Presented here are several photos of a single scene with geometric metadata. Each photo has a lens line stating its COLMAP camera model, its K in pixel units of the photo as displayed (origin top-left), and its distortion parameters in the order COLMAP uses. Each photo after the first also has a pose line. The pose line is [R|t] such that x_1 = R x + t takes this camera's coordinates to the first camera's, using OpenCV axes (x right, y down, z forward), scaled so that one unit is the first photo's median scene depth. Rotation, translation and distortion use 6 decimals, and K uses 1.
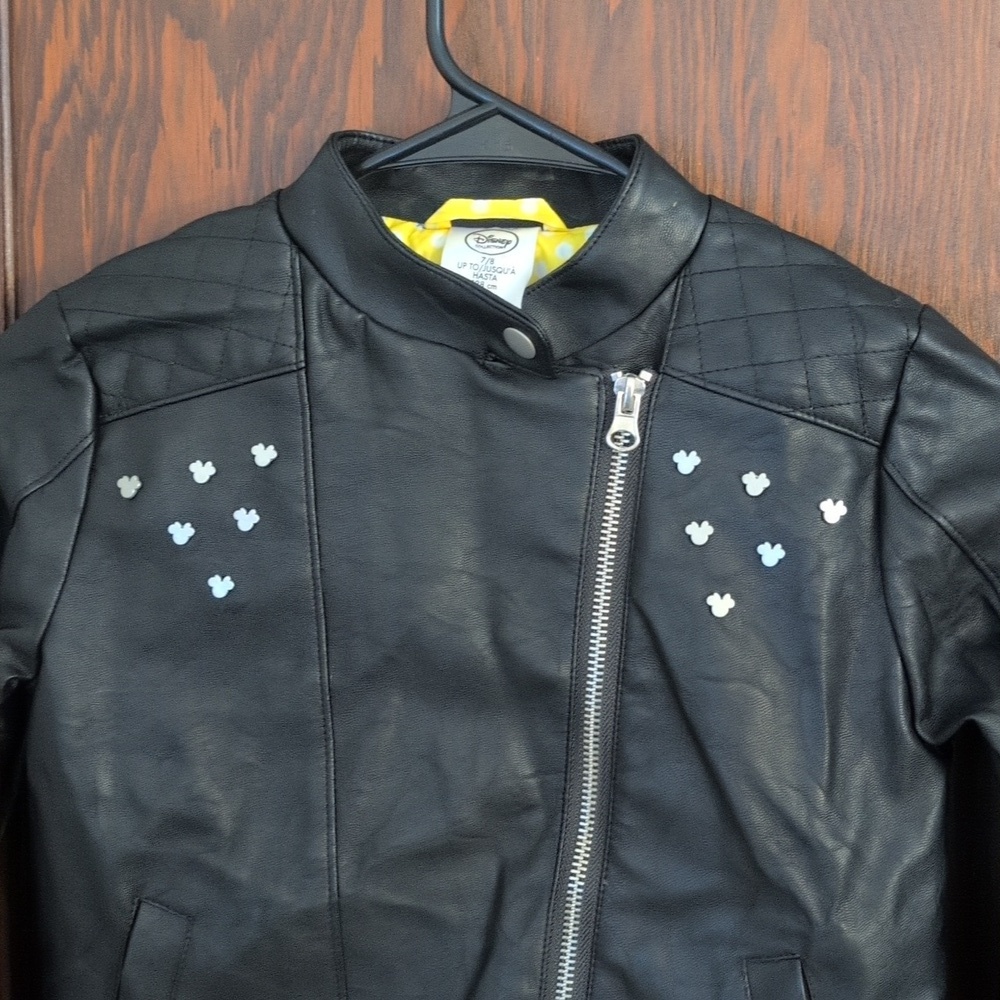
lens RADIAL K [[1371.2, 0, 499.3], [0, 1371.2, 505.7], [0, 0, 1]] dist [0.049998, 0.000000]
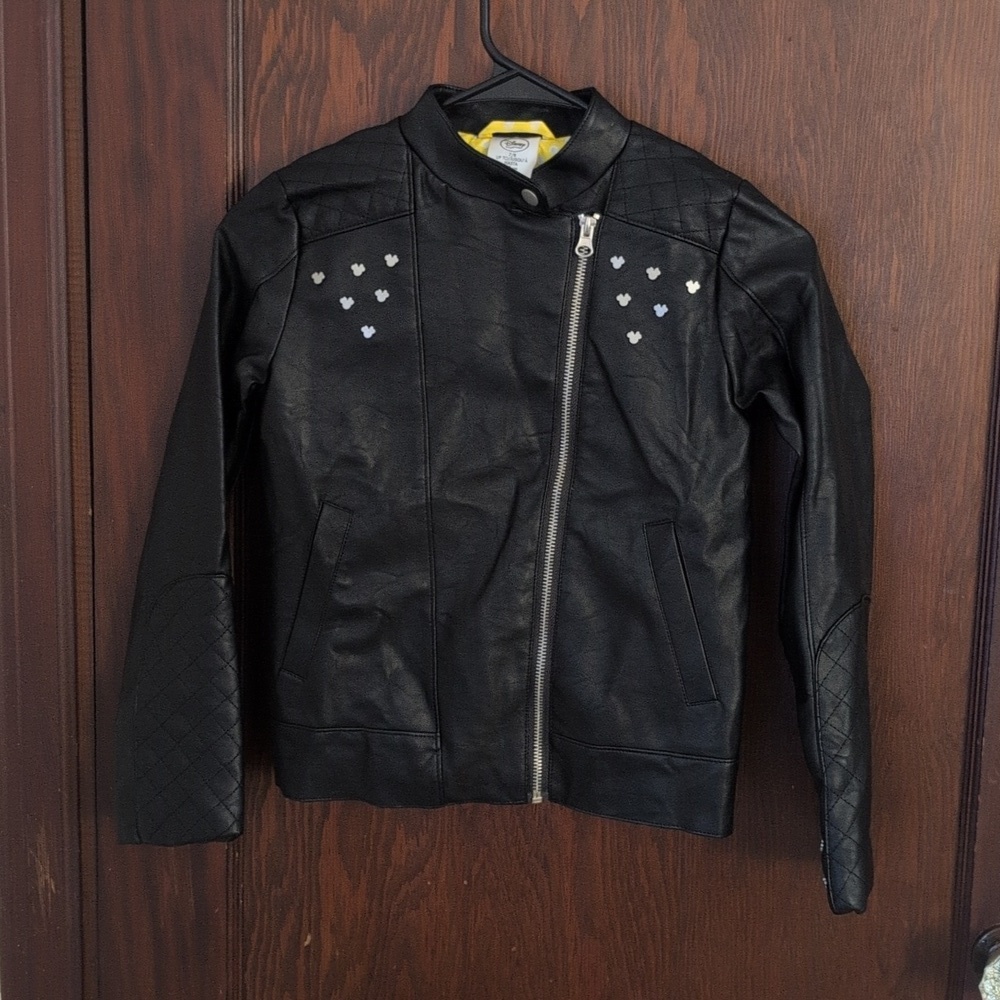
lens RADIAL K [[1371.2, 0, 503.4], [0, 1371.2, 507.2], [0, 0, 1]] dist [0.049998, 0.000000]
pose [[0.999963, 0.005211, 0.006809, -0.031908], [-0.005423, 0.999491, 0.031422, 0.243916], [-0.006642, -0.031458, 0.999483, -0.893082]]
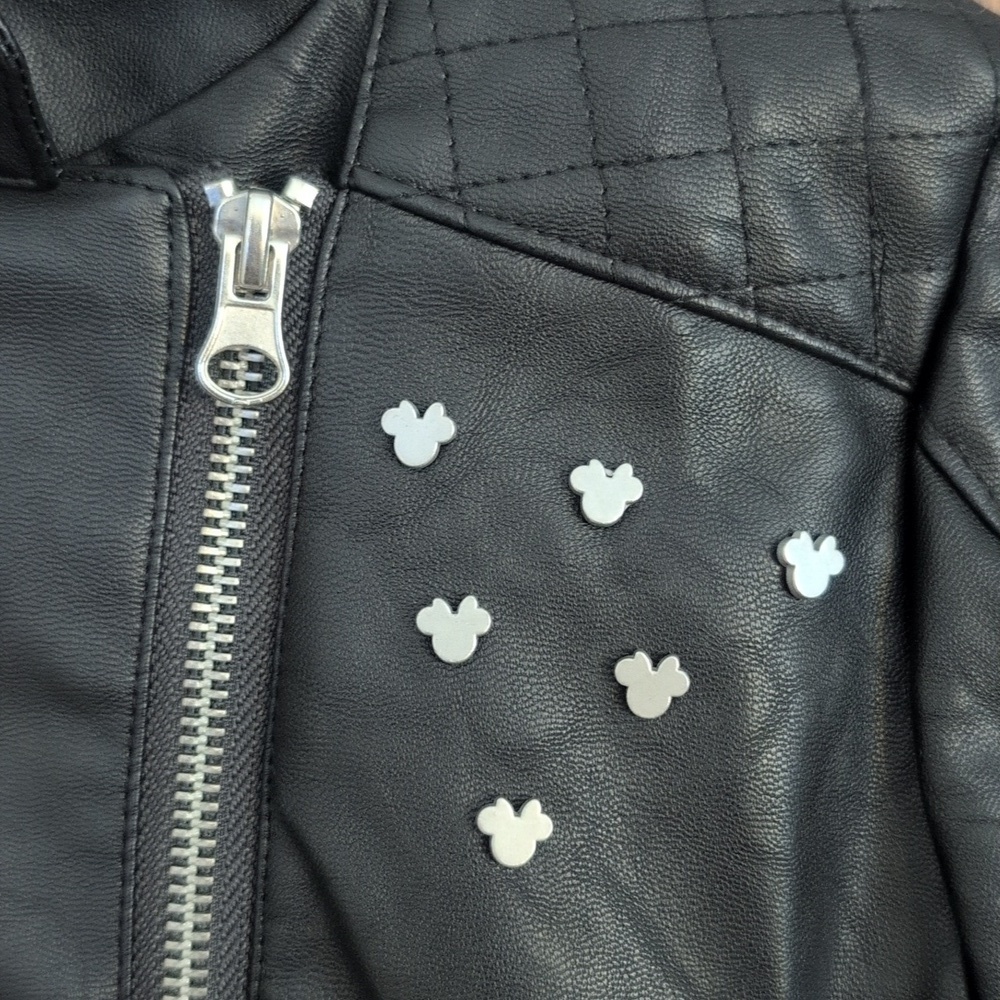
lens RADIAL K [[1371.2, 0, 500.7], [0, 1371.2, 504.8], [0, 0, 1]] dist [0.049998, 0.000000]
pose [[0.982170, -0.012209, 0.187595, 0.088212], [0.009823, 0.999859, 0.013645, -0.017542], [-0.187736, -0.011559, 0.982152, 0.629844]]
